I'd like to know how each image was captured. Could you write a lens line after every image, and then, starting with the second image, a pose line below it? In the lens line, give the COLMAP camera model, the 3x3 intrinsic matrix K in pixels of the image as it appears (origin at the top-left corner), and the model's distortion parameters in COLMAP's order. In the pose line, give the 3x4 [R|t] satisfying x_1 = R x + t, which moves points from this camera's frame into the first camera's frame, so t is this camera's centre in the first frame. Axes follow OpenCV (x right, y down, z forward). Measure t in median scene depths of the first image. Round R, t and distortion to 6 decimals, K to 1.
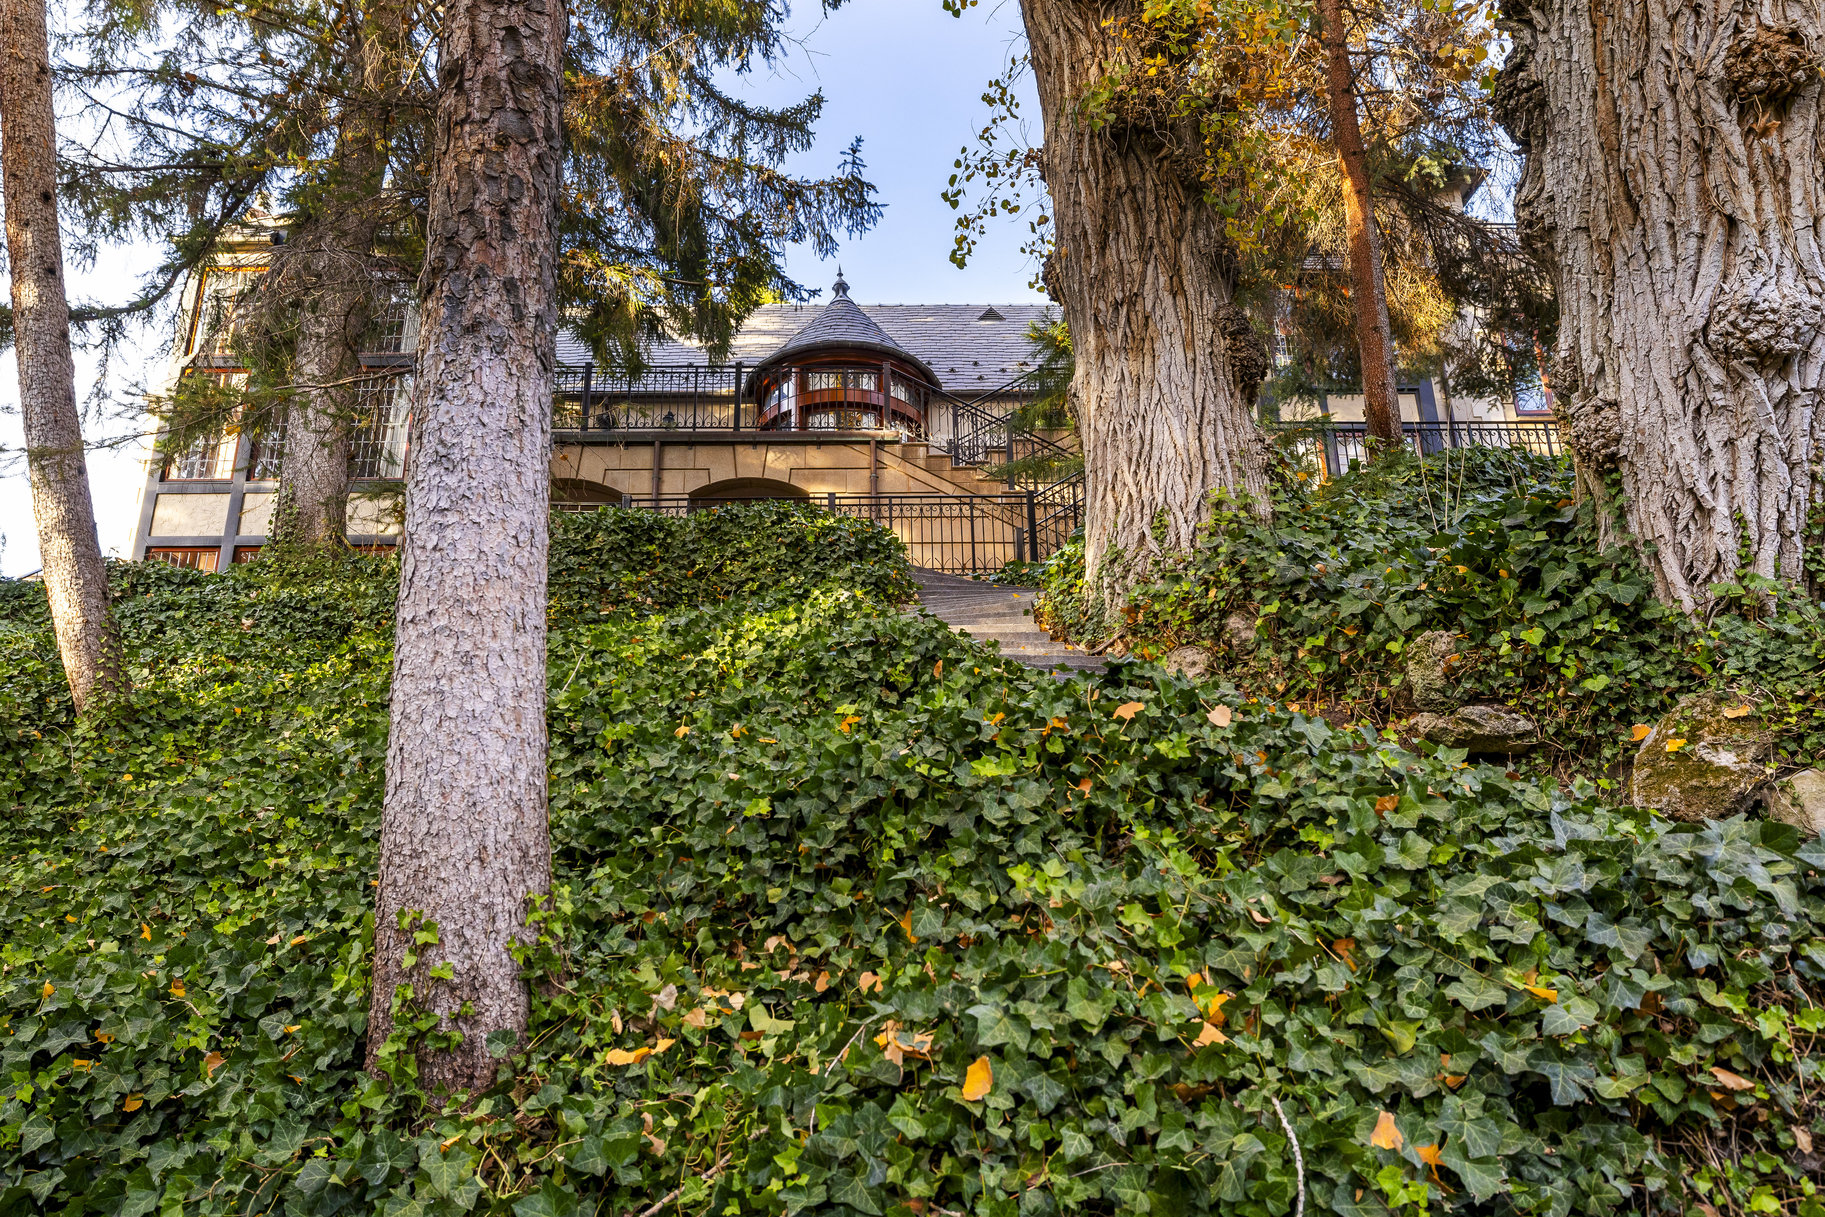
lens RADIAL K [[1306.0, 0, 912.5], [0, 1306.0, 608.5], [0, 0, 1]] dist [0.000933, 0.003632]
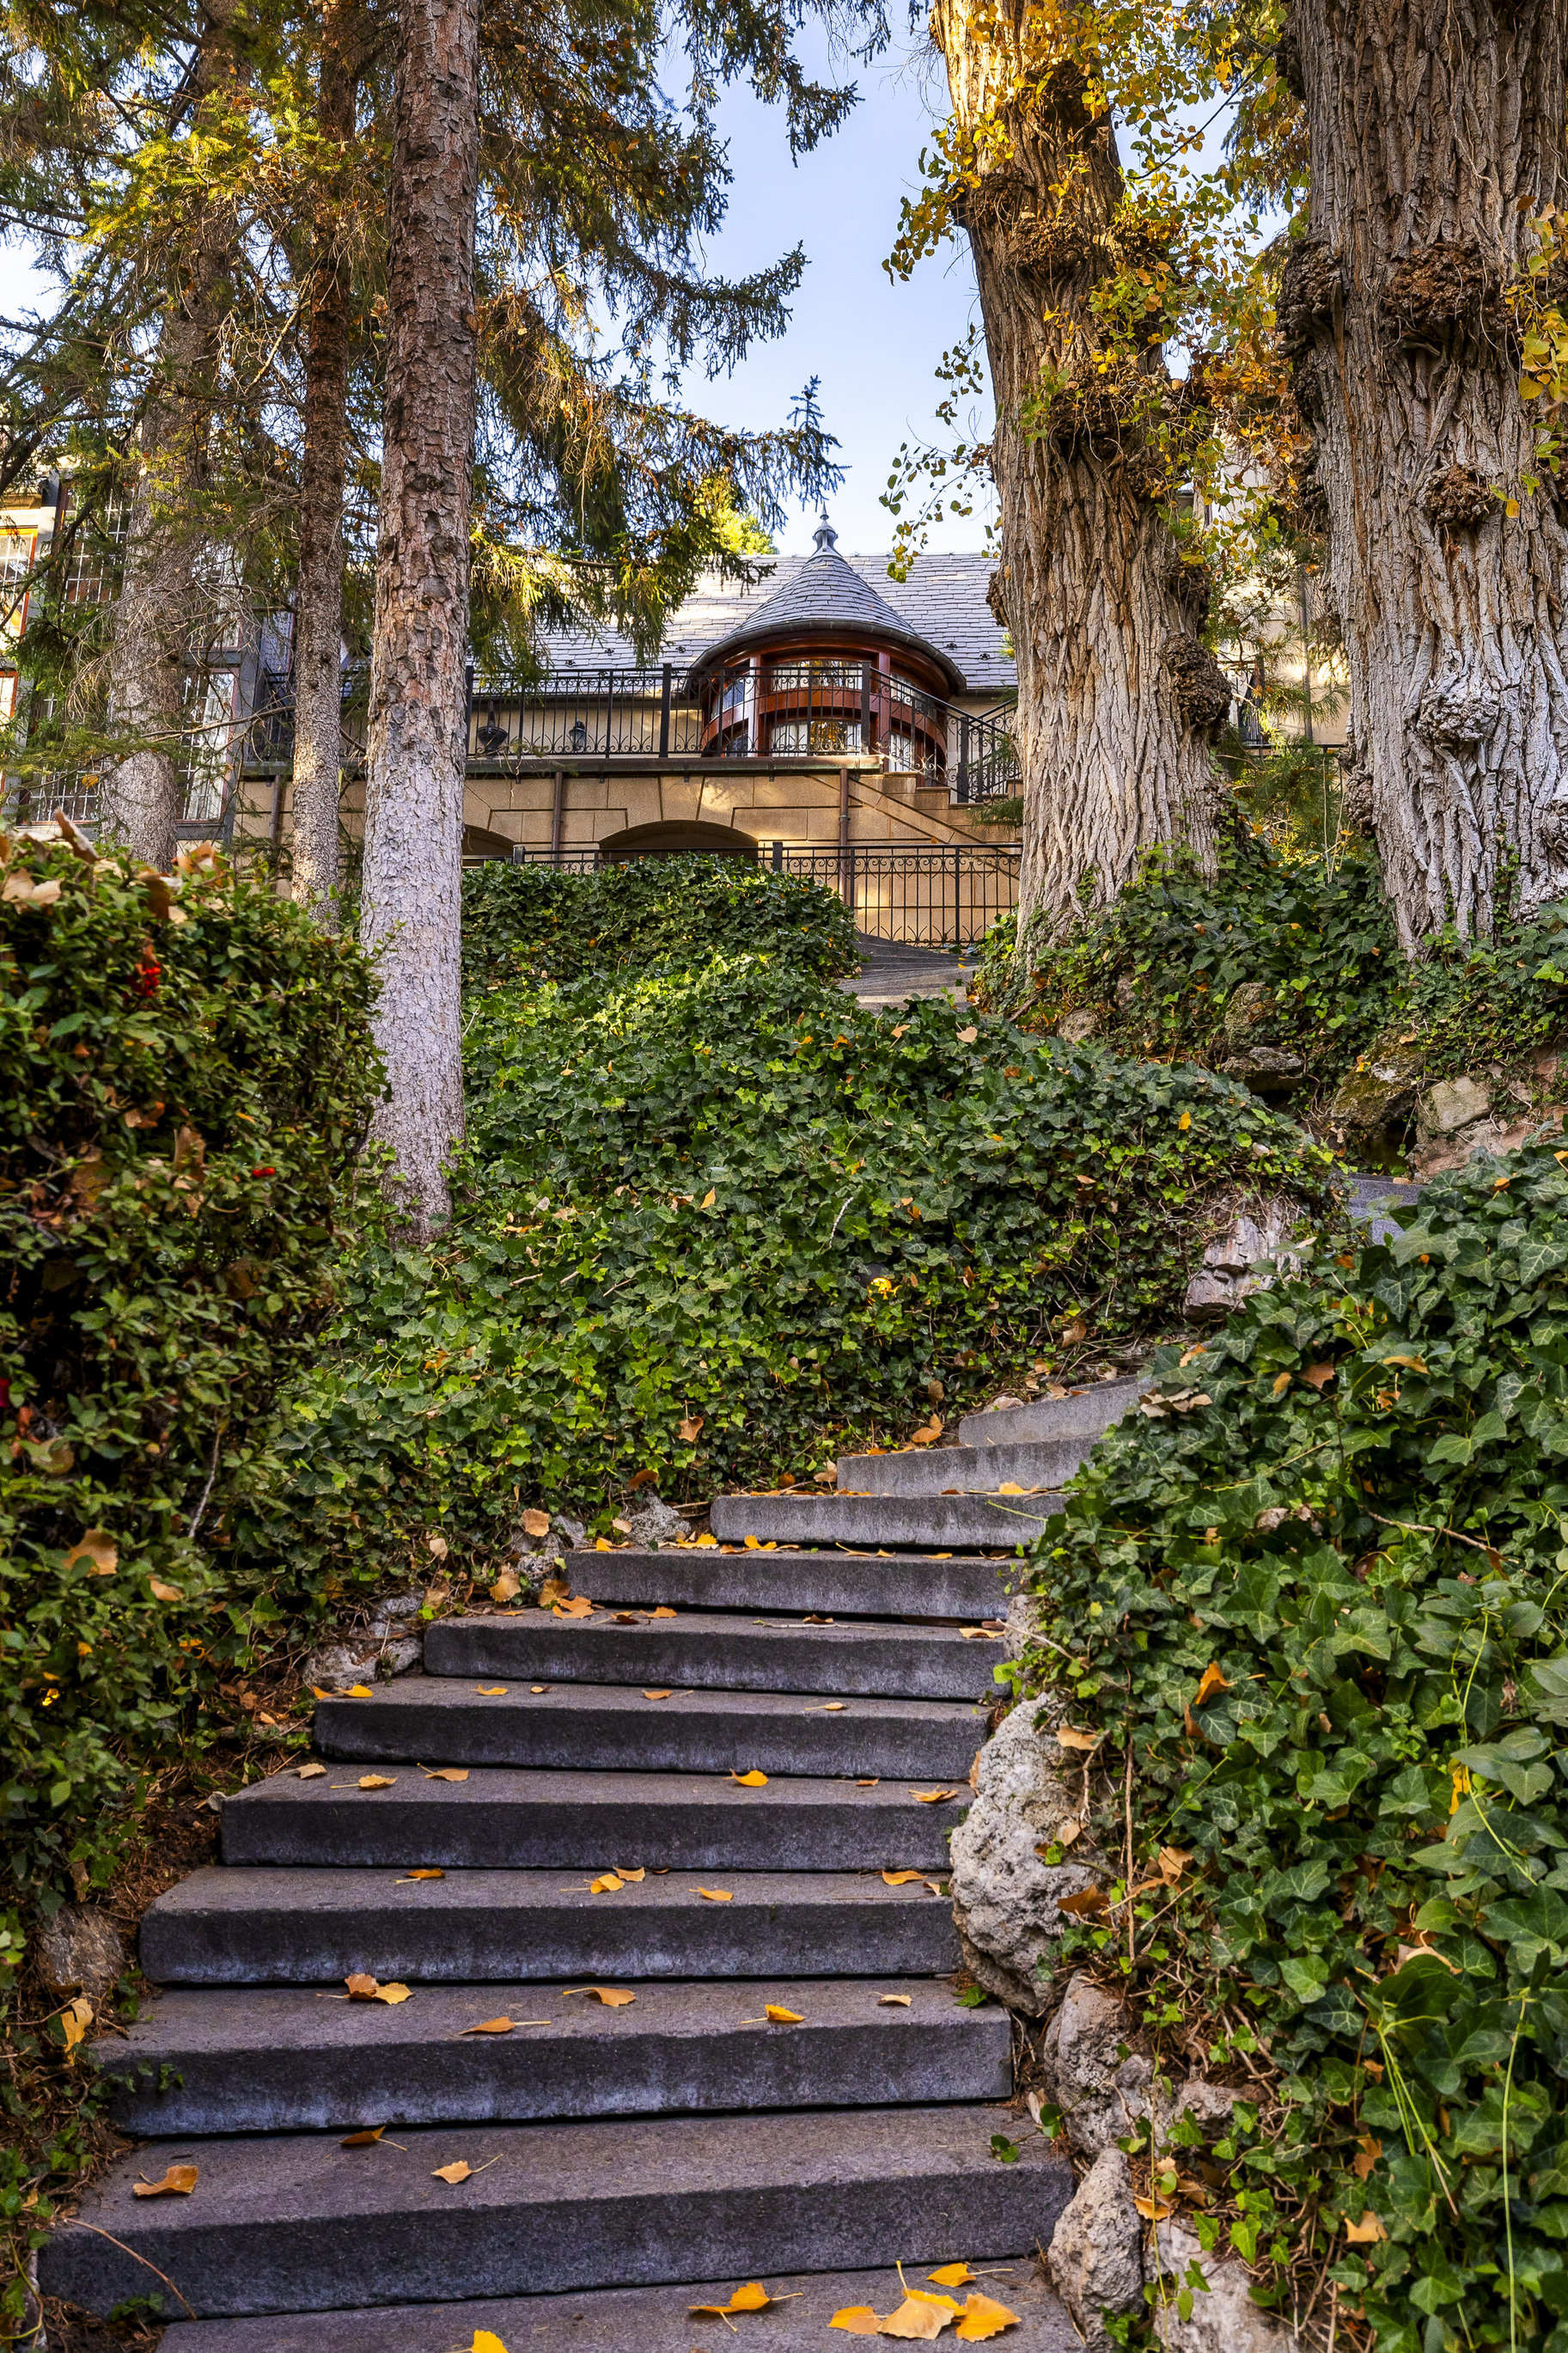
lens RADIAL K [[2654.7, 0, 784.0], [0, 2654.7, 1176.5], [0, 0, 1]] dist [0.000673, -0.010251]
pose [[0.993179, 0.010974, -0.116082, 0.183091], [-0.005450, 0.998842, 0.047798, 0.049627], [0.116472, -0.046839, 0.992089, -0.827051]]
